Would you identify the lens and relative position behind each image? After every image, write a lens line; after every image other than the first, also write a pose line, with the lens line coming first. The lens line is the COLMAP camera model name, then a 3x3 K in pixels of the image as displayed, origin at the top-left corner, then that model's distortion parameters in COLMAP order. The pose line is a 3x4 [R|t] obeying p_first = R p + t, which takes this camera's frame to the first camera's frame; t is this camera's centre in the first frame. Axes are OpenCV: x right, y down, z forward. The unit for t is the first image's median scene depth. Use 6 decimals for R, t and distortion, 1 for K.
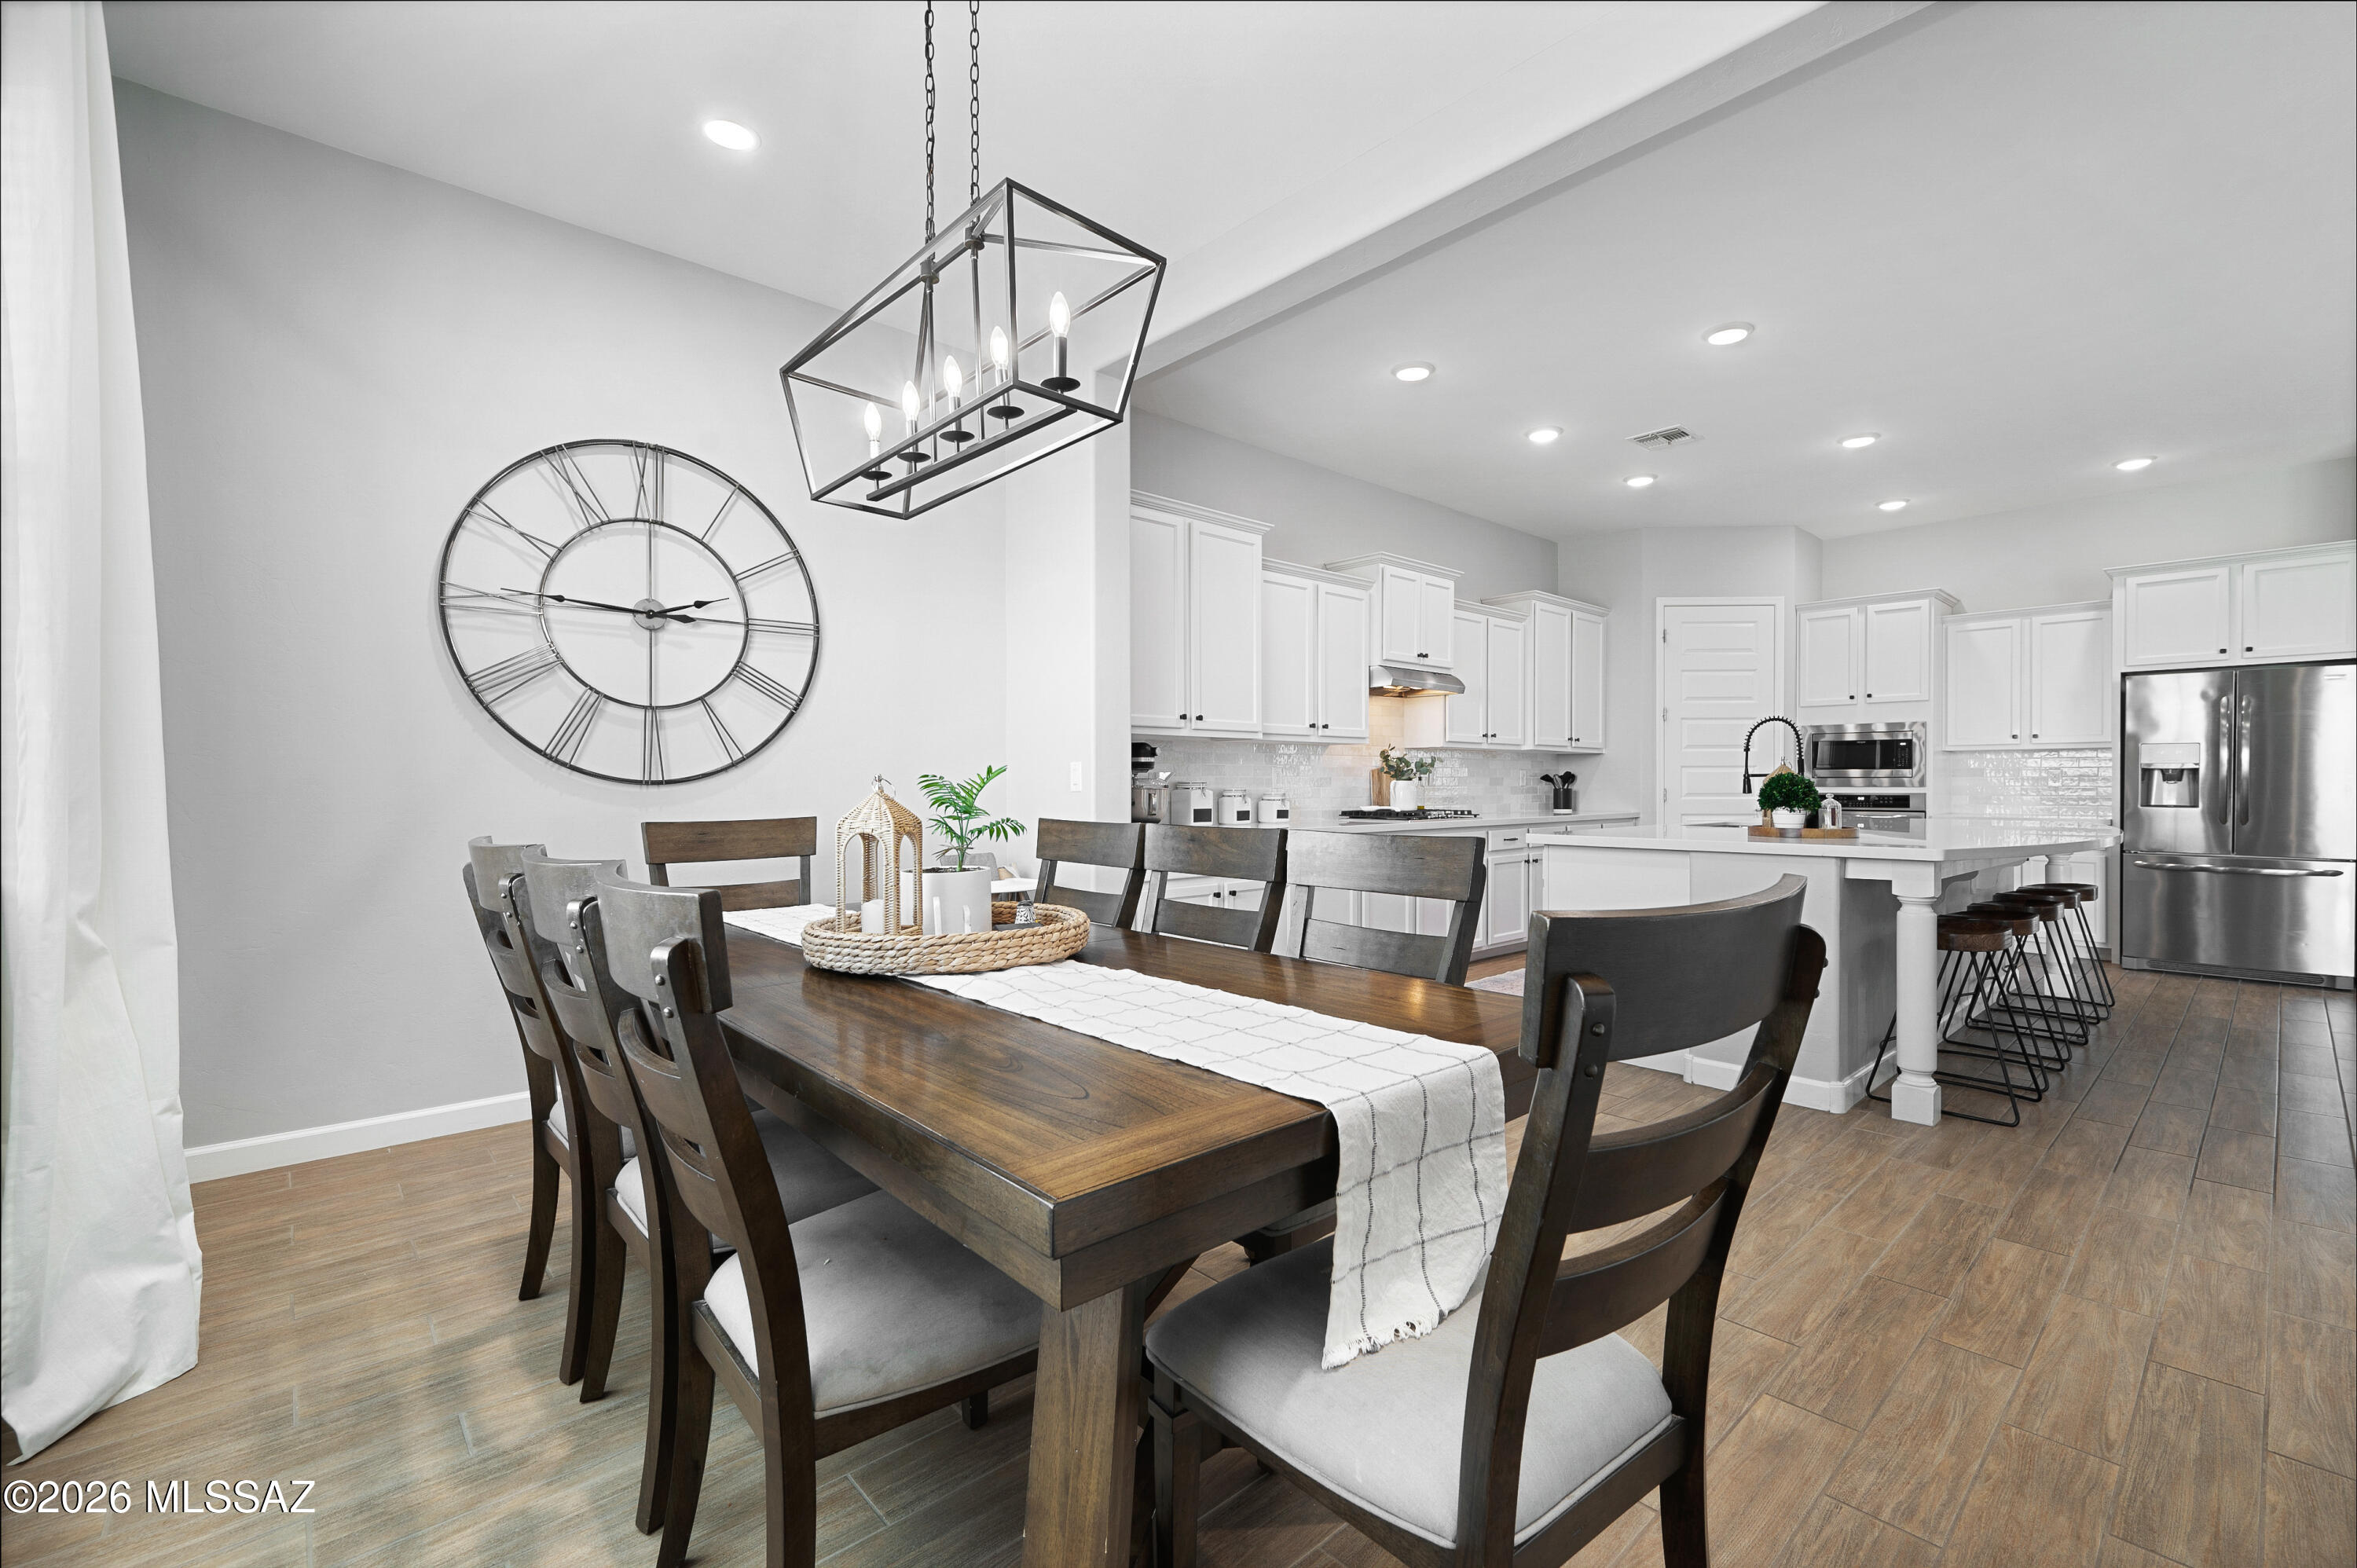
lens RADIAL K [[996.5, 0, 1186.6], [0, 996.5, 786.8], [0, 0, 1]] dist [0.001850, -0.000012]
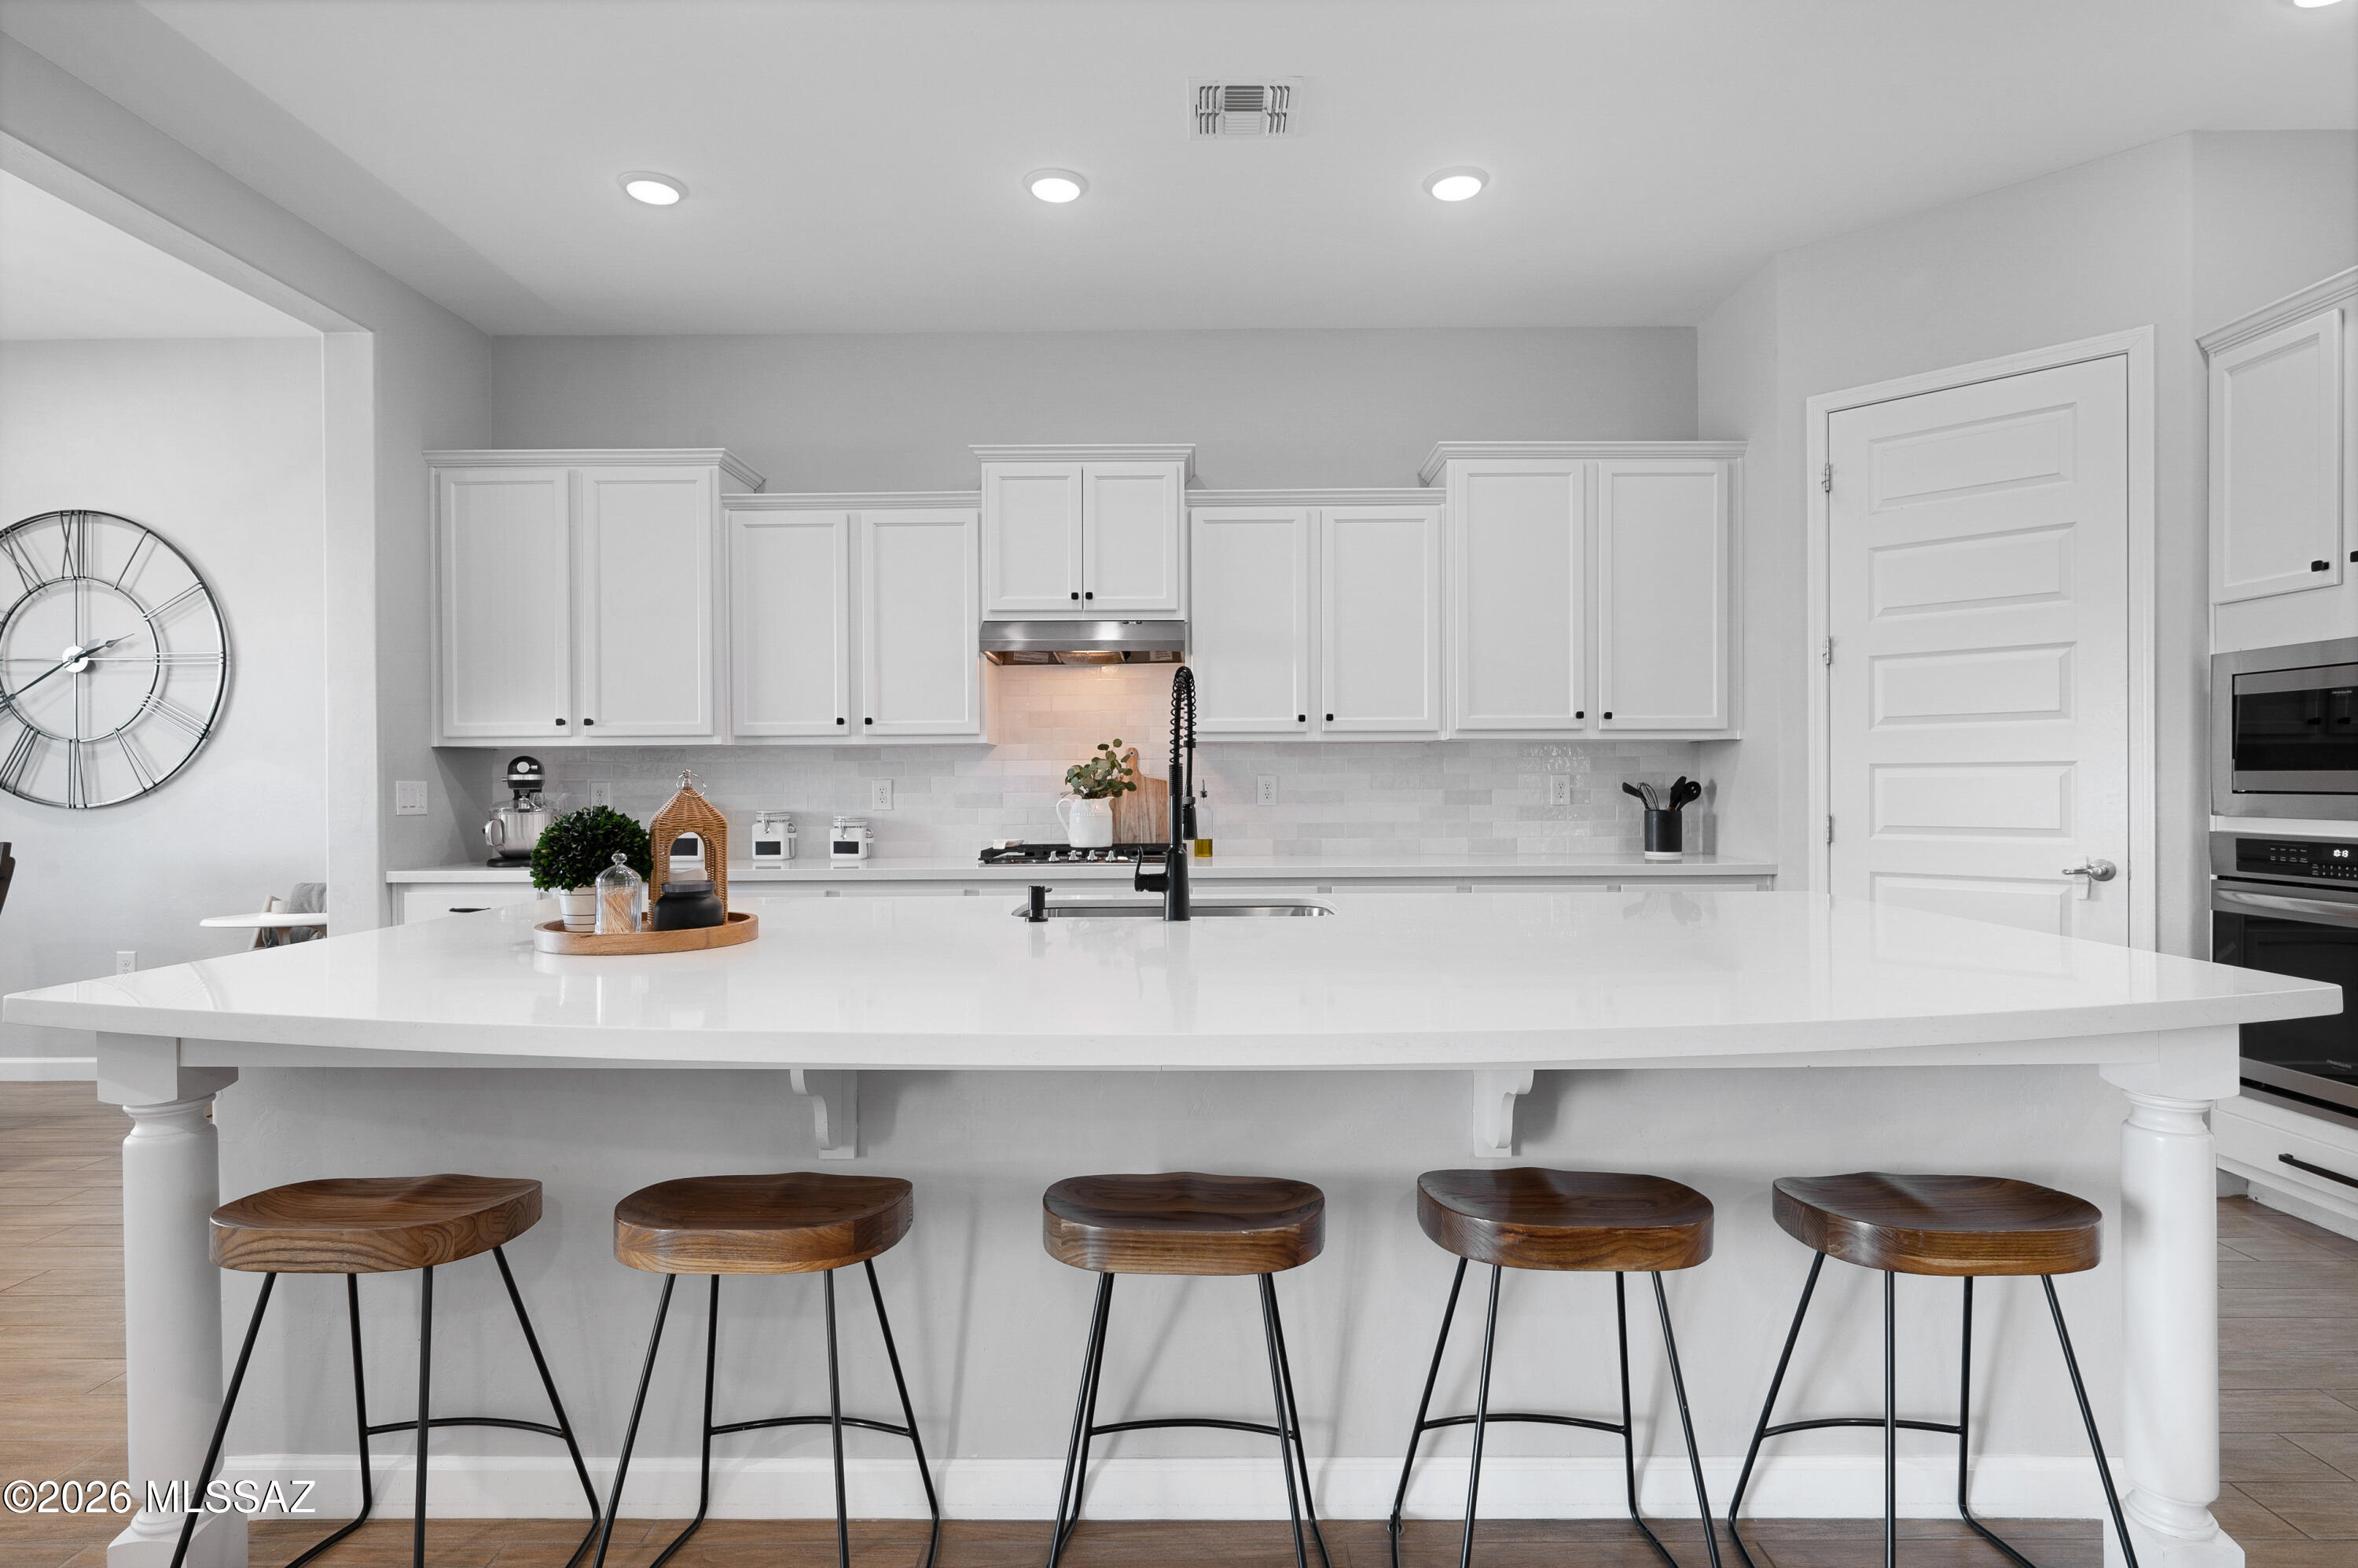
lens RADIAL K [[1185.0, 0, 1185.2], [0, 1185.0, 787.1], [0, 0, 1]] dist [-0.001529, -0.000445]
pose [[0.739183, 0.000771, -0.673504, 0.771826], [0.002124, 0.999992, 0.003476, -0.016166], [0.673501, -0.004000, 0.739175, 0.496890]]
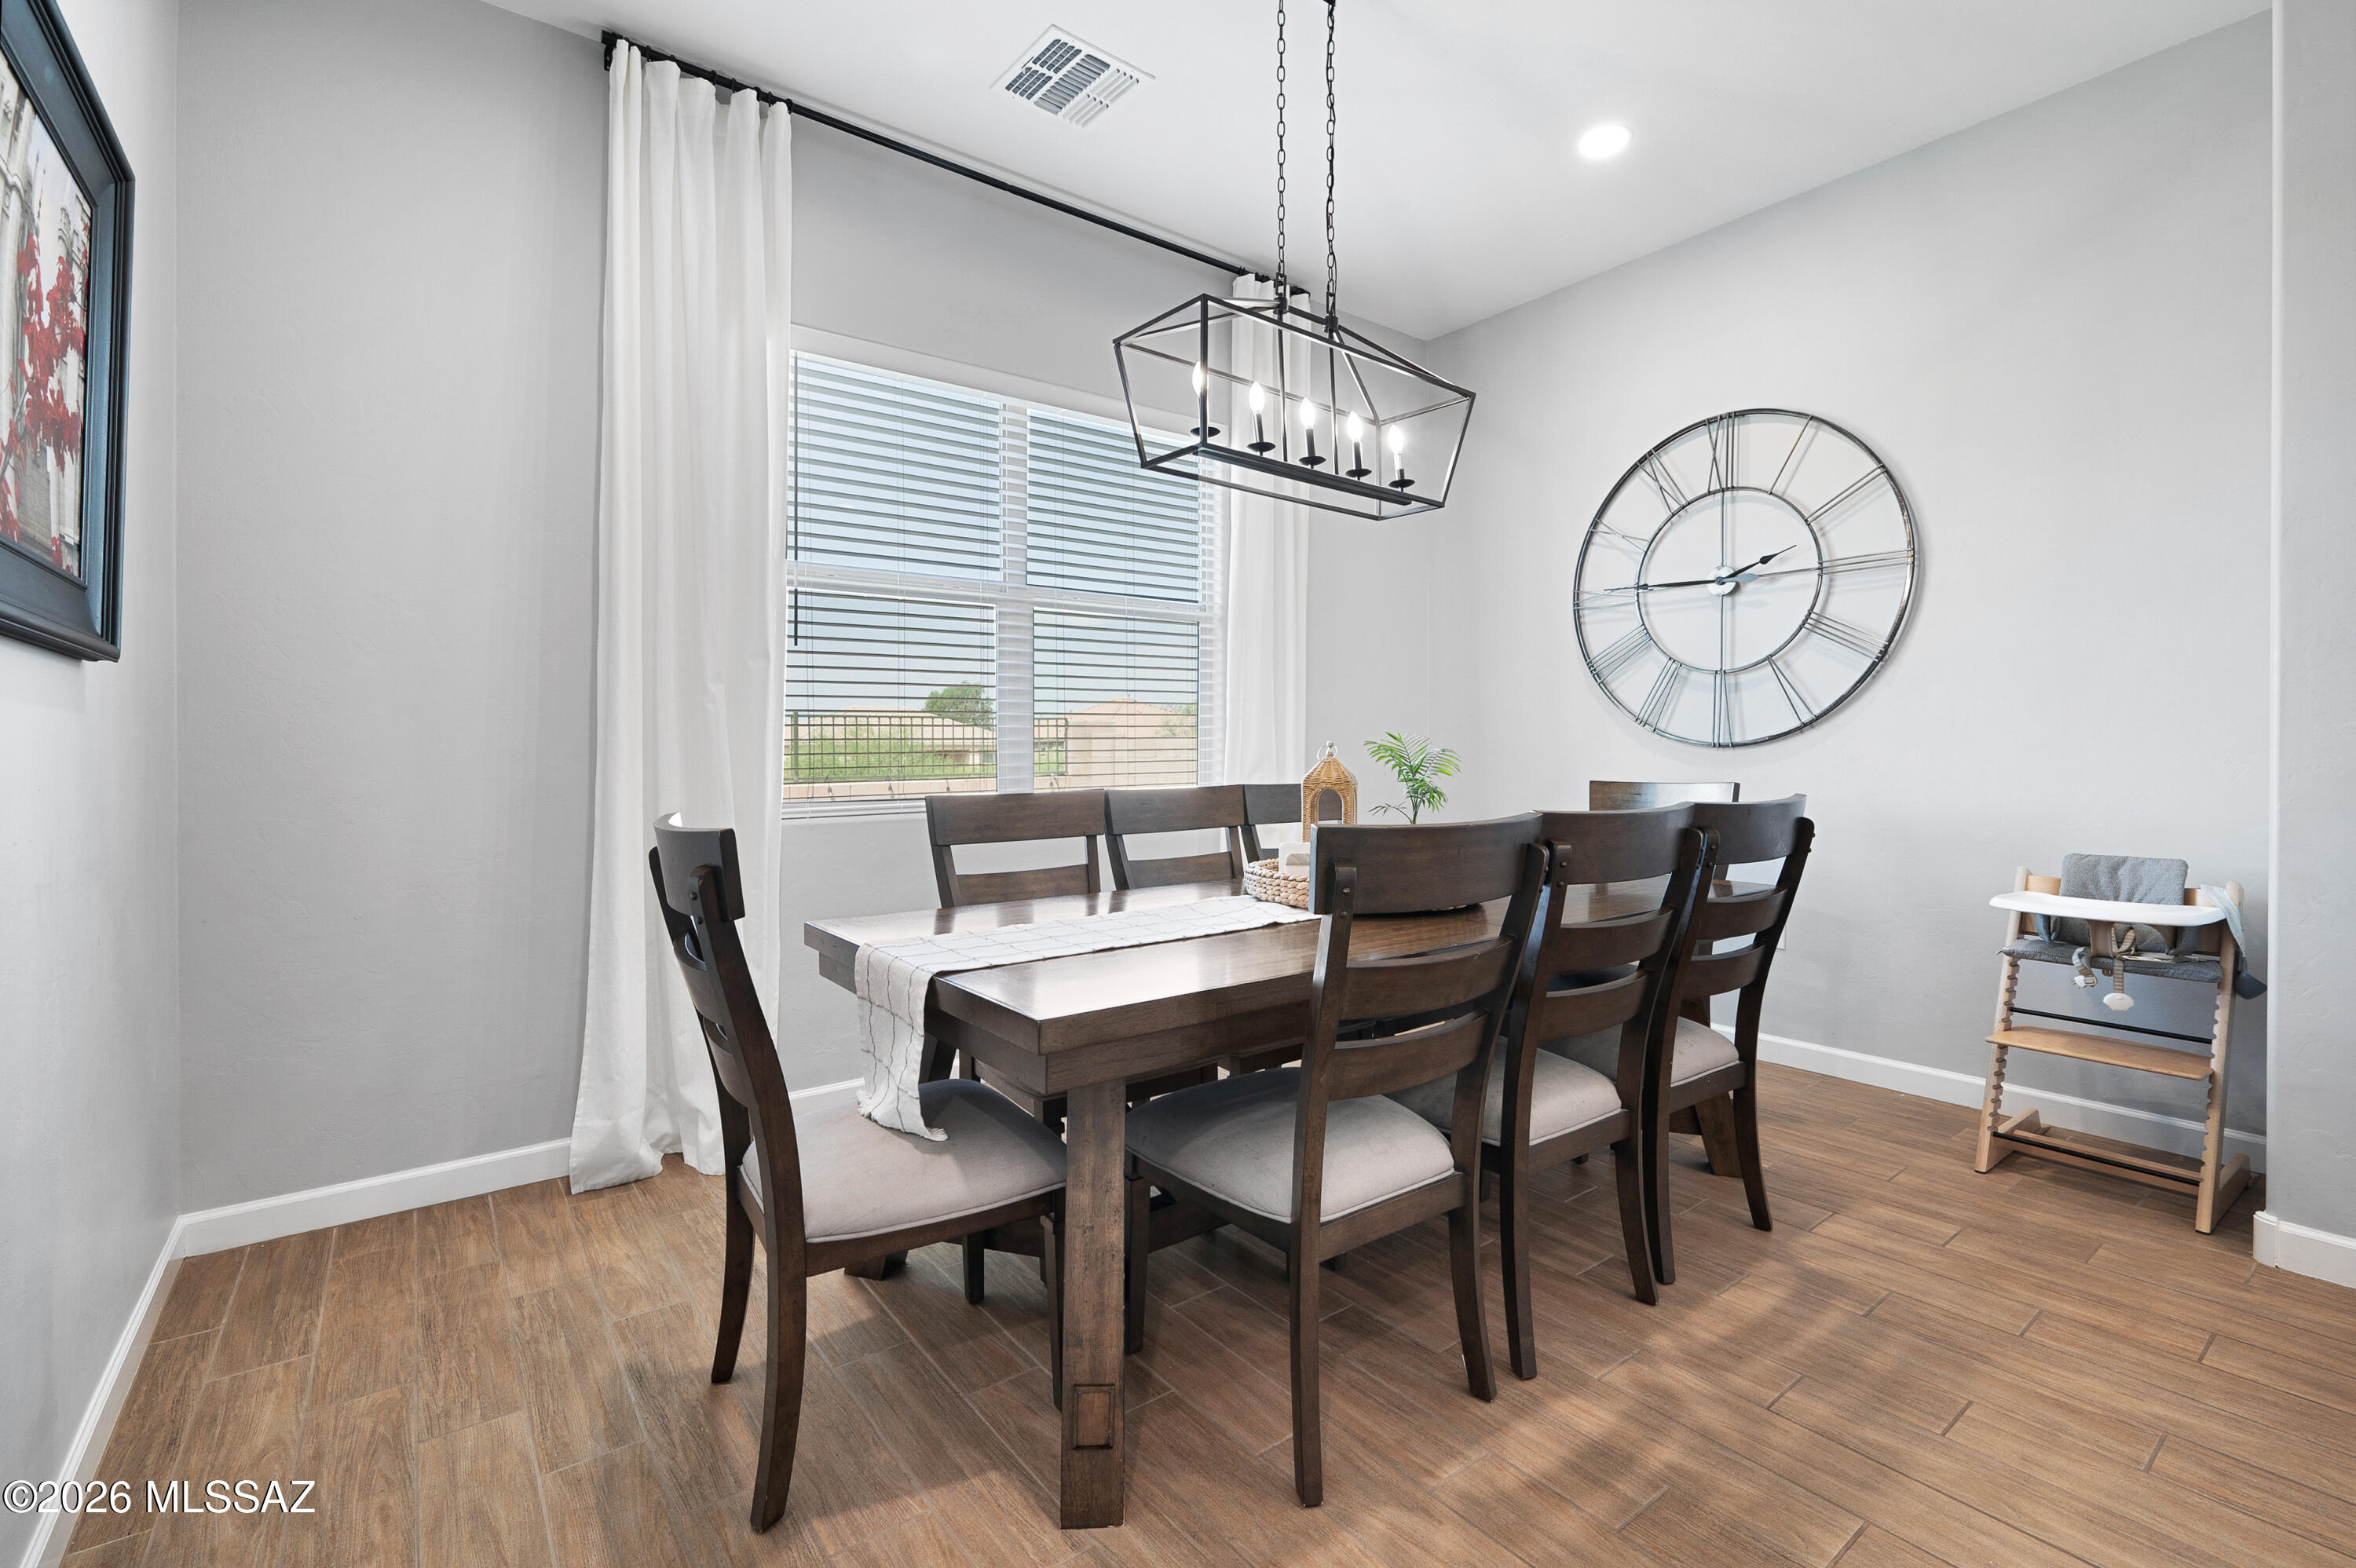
lens RADIAL K [[1048.0, 0, 1171.2], [0, 1048.0, 739.6], [0, 0, 1]] dist [-0.001041, -0.000124]
pose [[-0.094650, -0.007539, -0.995482, 0.342470], [-0.000604, 0.999972, -0.007516, -0.000575], [0.995510, -0.000110, -0.094652, 0.312373]]
